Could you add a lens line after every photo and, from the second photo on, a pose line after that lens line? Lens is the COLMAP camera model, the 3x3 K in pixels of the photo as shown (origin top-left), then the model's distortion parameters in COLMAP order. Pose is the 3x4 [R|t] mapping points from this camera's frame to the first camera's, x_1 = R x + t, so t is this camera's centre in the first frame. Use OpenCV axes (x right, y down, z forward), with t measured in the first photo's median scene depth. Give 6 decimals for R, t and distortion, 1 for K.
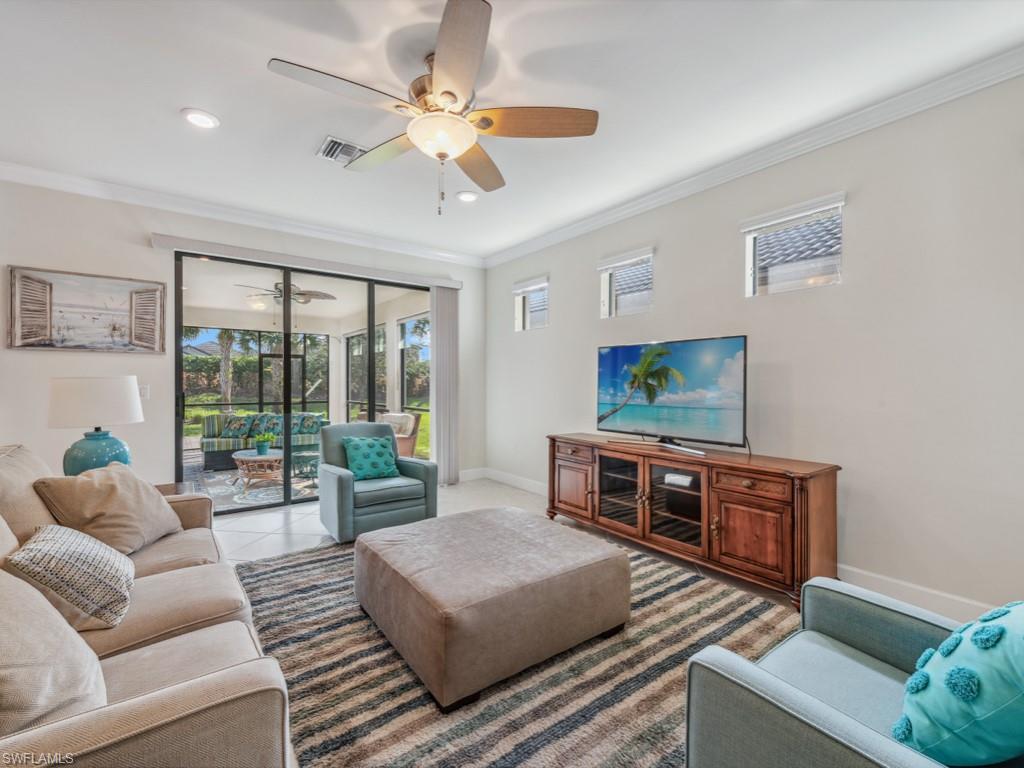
lens RADIAL K [[456.0, 0, 506.5], [0, 456.0, 384.2], [0, 0, 1]] dist [0.013296, -0.000094]
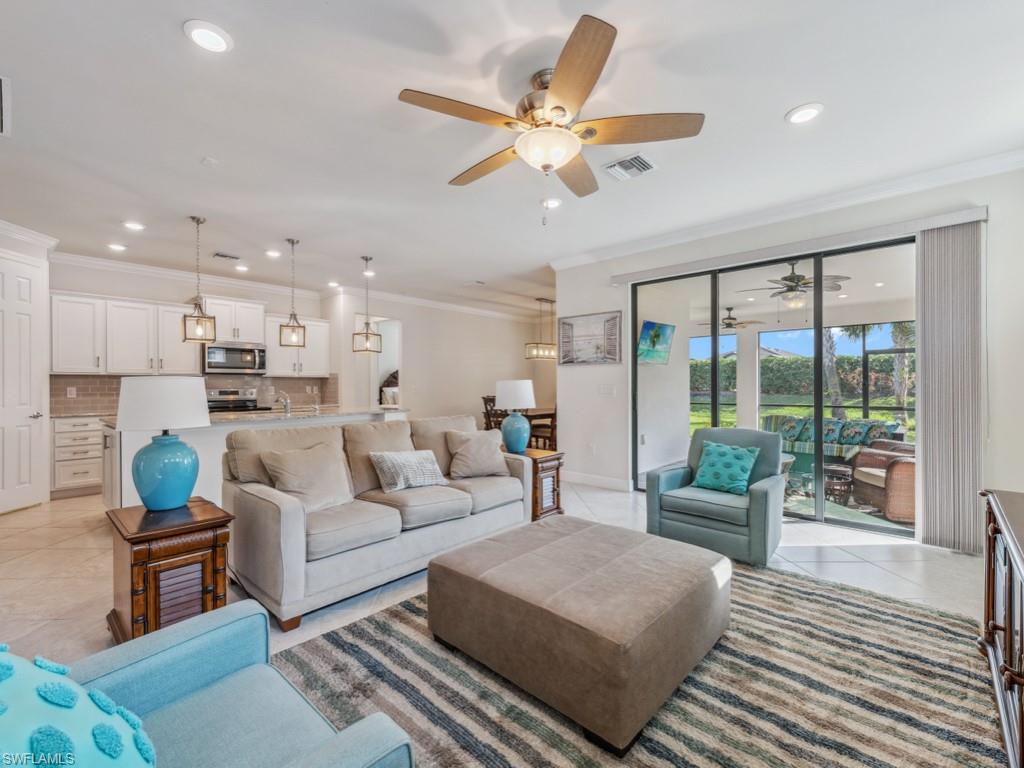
lens RADIAL K [[456.0, 0, 506.5], [0, 456.0, 384.2], [0, 0, 1]] dist [0.013296, -0.000094]
pose [[0.173766, -0.003360, -0.984781, 0.548489], [-0.000024, 0.999994, -0.003417, 0.001565], [0.984787, 0.000618, 0.173765, 0.454111]]
